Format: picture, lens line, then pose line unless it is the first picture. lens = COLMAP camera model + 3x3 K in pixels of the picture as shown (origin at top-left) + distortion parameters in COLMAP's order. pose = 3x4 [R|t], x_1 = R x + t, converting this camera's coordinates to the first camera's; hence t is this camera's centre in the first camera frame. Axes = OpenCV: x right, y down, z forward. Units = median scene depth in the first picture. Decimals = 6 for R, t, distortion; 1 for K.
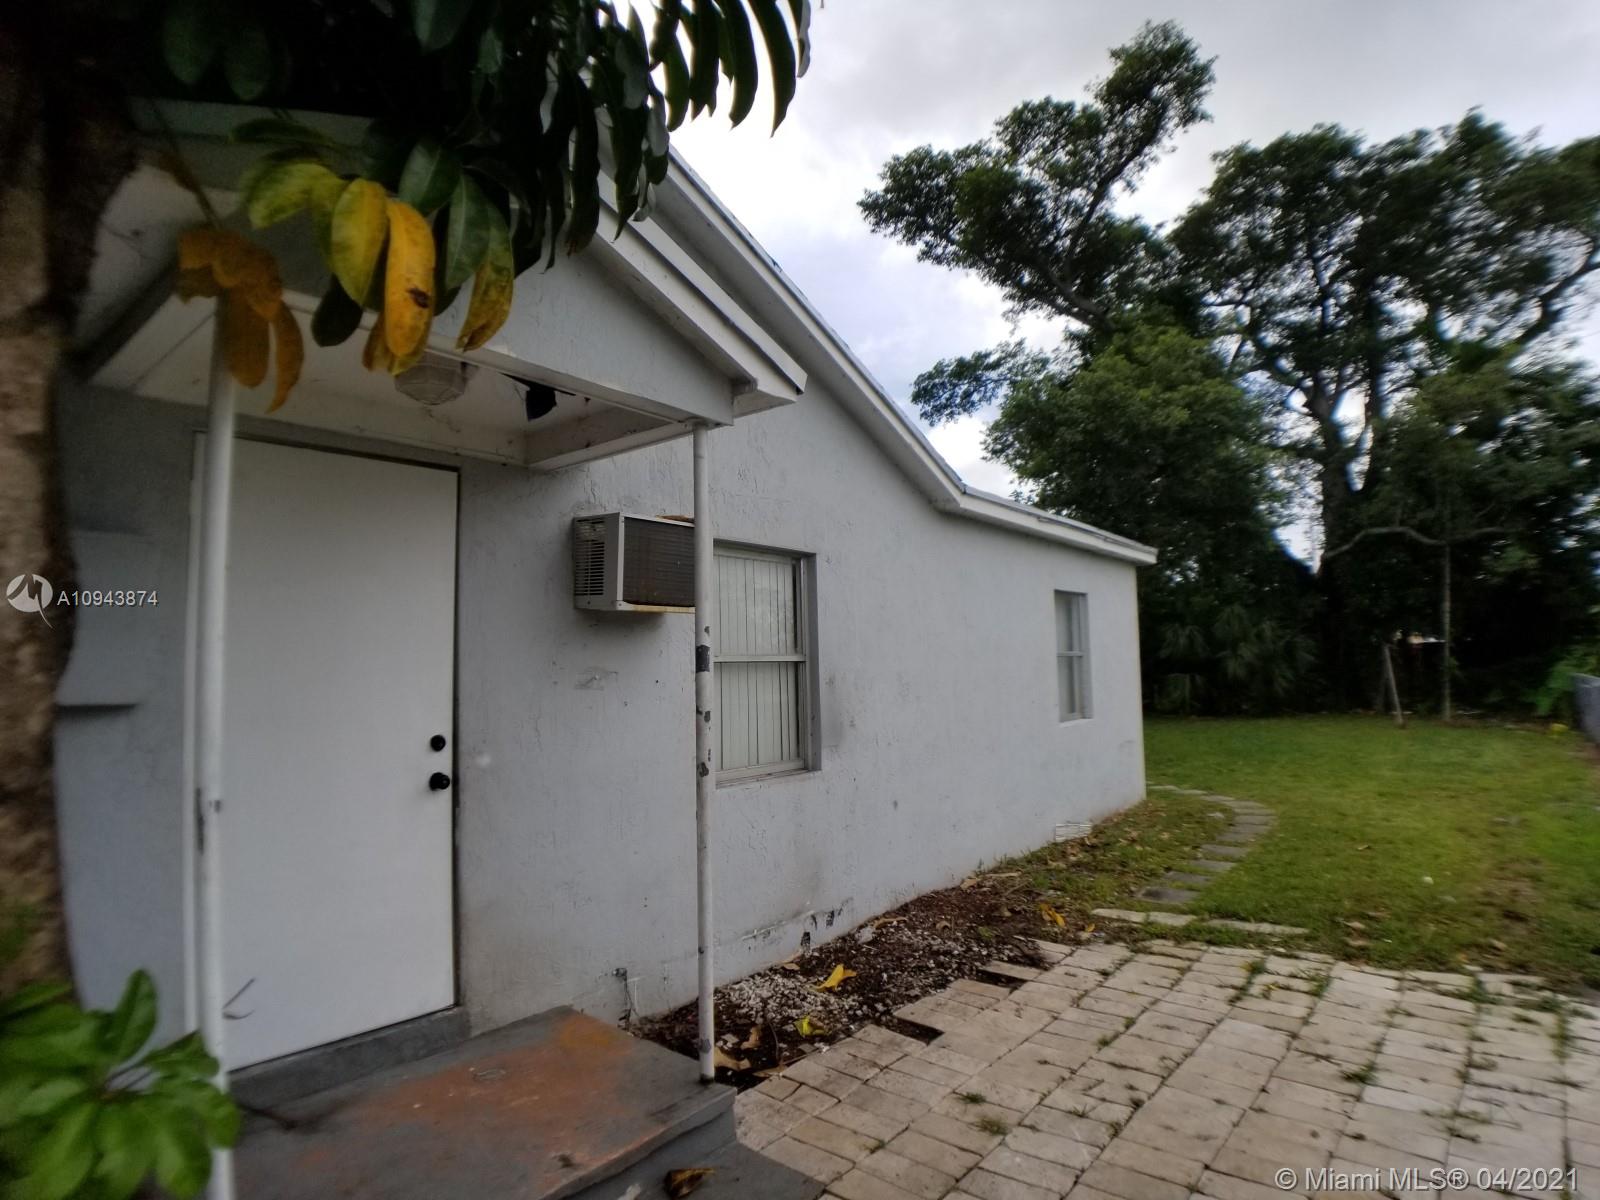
lens RADIAL K [[879.7, 0, 770.2], [0, 879.7, 585.1], [0, 0, 1]] dist [-0.074035, 0.001303]
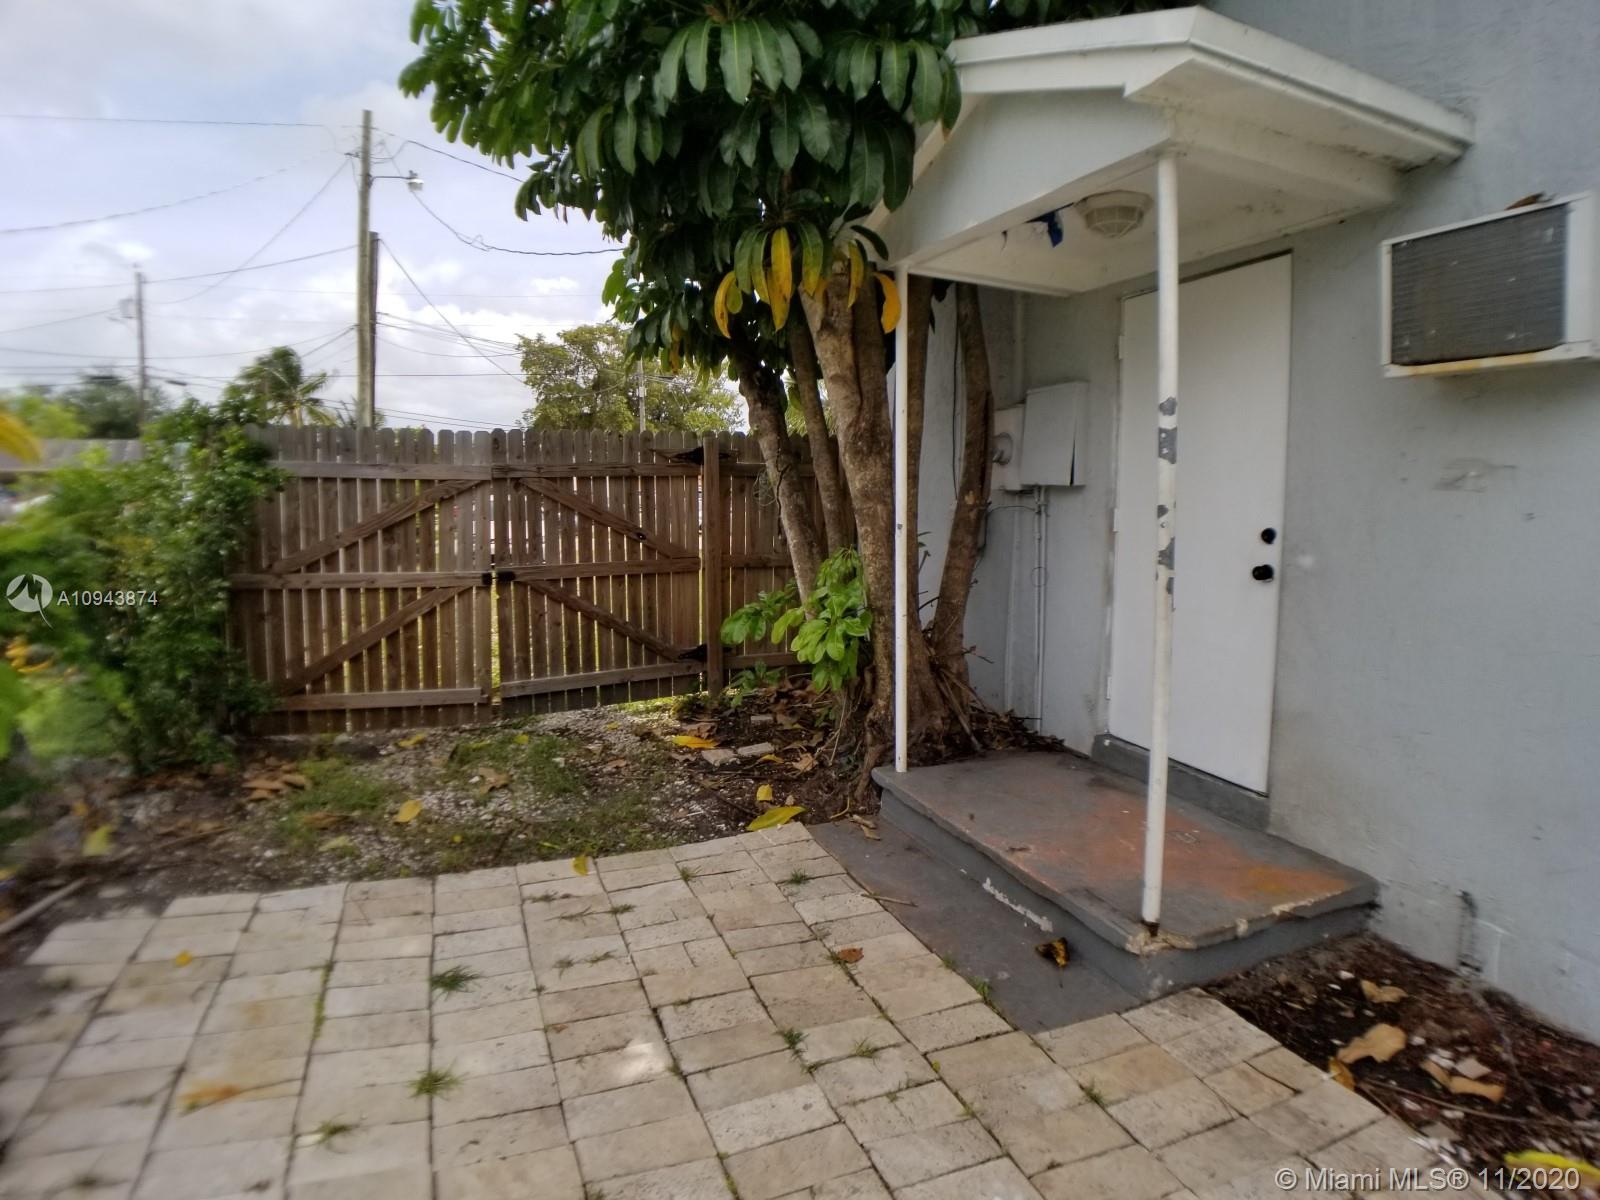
lens RADIAL K [[879.7, 0, 770.2], [0, 879.7, 585.1], [0, 0, 1]] dist [-0.074035, 0.001303]
pose [[-0.518814, 0.099535, -0.849073, 0.881101], [0.069016, 0.994834, 0.074451, 0.142133], [0.852096, -0.019974, -0.523004, 1.172080]]
